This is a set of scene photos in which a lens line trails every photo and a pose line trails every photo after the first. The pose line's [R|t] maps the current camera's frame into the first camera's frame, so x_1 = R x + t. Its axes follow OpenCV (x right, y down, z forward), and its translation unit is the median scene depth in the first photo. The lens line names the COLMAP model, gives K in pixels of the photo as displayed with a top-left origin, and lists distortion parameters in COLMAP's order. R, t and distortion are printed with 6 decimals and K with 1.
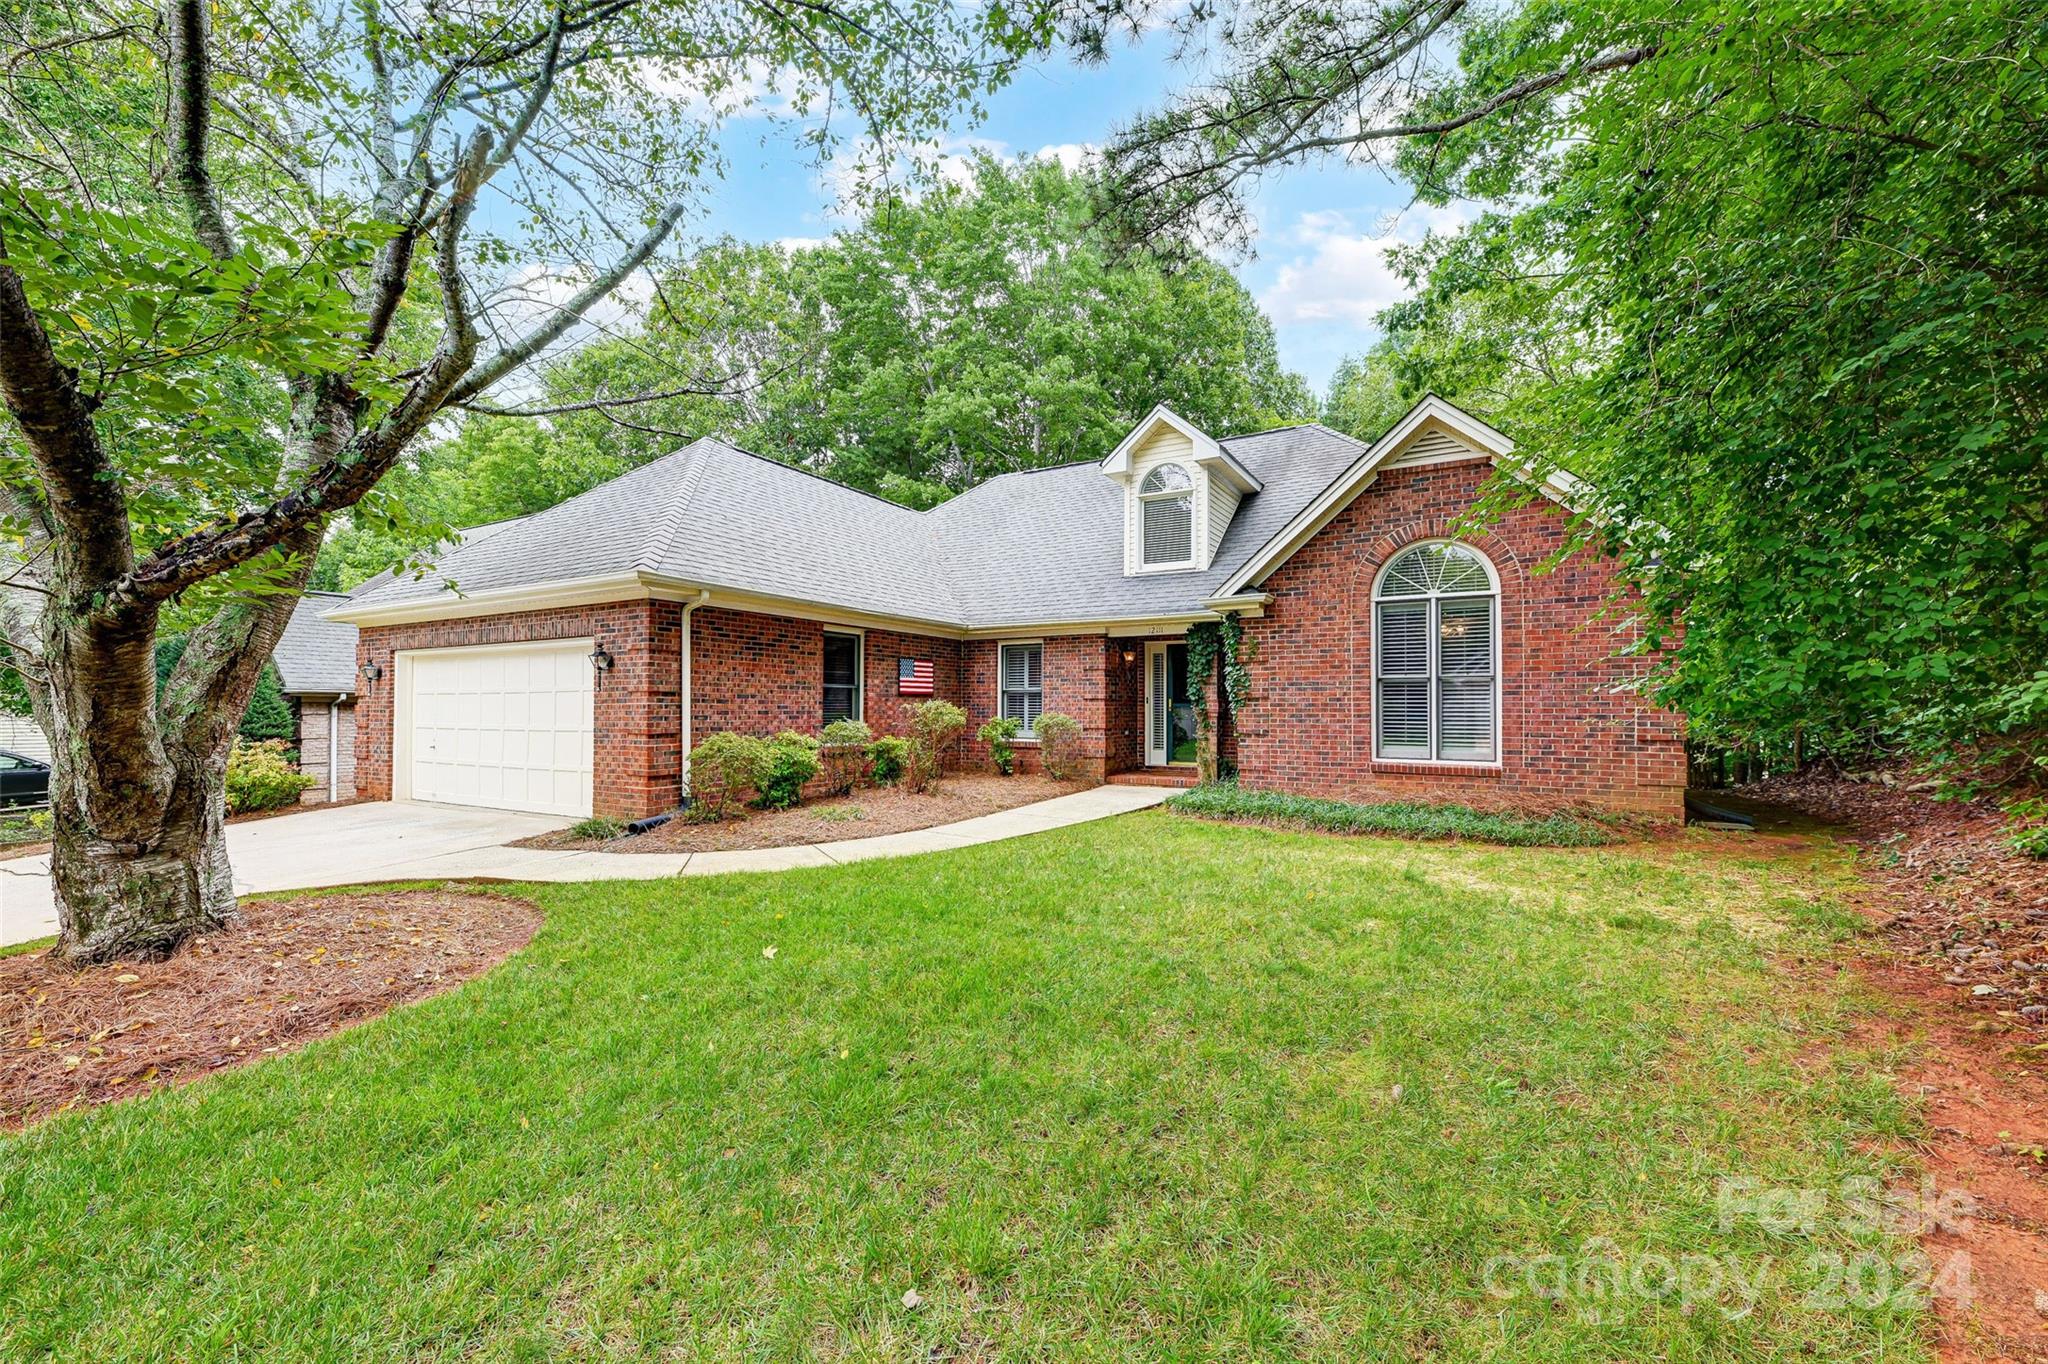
lens RADIAL K [[783.8, 0, 1030.5], [0, 783.8, 683.6], [0, 0, 1]] dist [-0.001025, -0.000334]
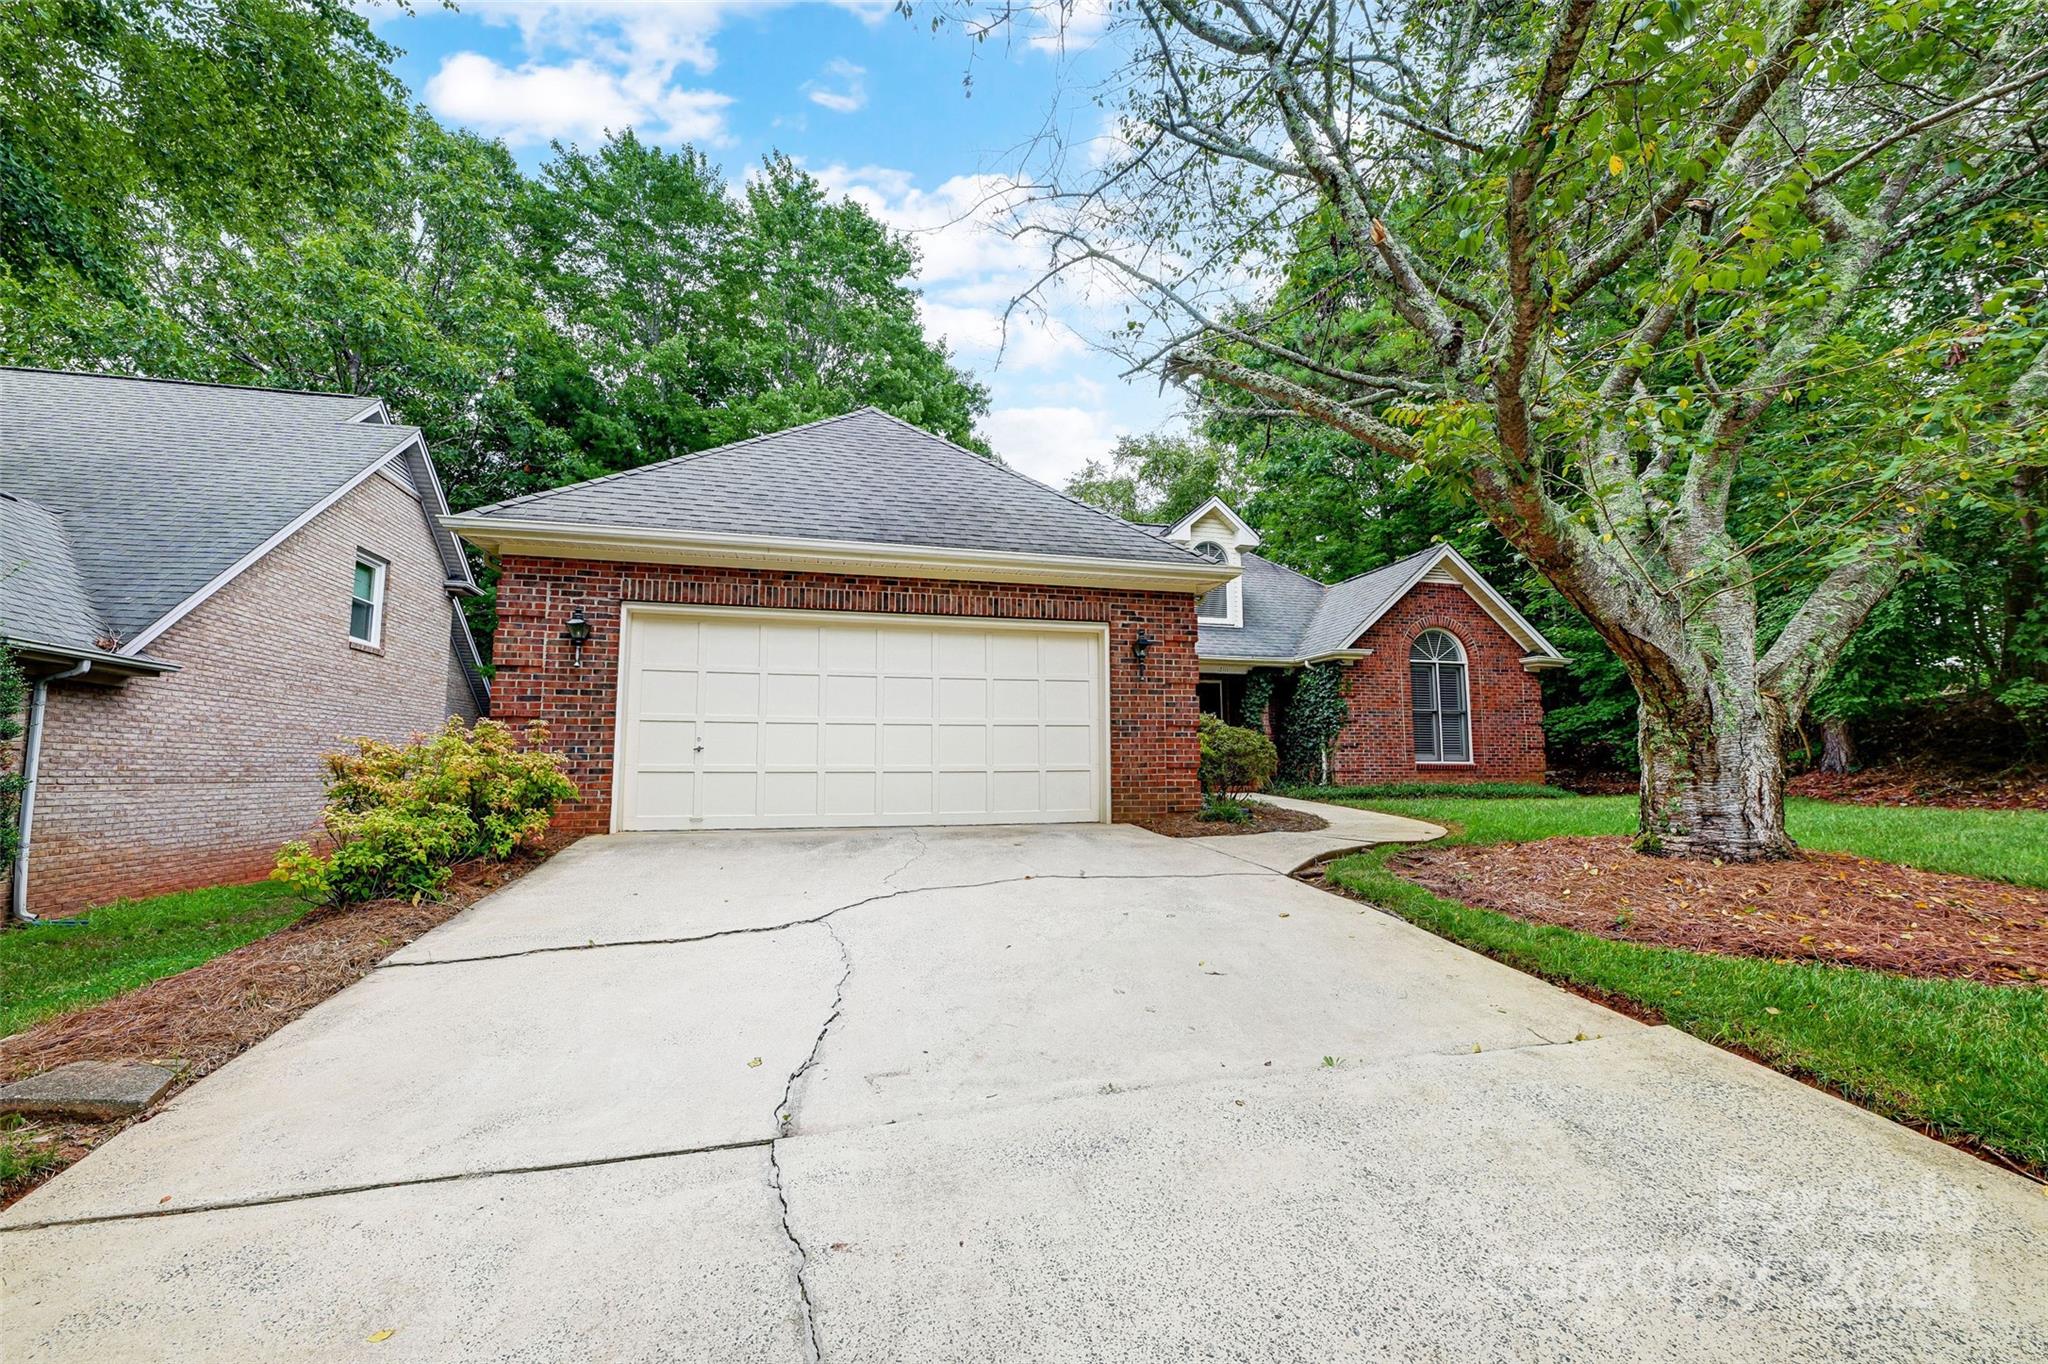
lens RADIAL K [[783.8, 0, 1030.5], [0, 783.8, 683.6], [0, 0, 1]] dist [-0.001025, -0.000334]
pose [[0.747179, 0.072677, 0.660637, -1.188961], [-0.020075, 0.996018, -0.086867, 0.092999], [-0.664319, 0.051643, 0.745663, 0.337494]]
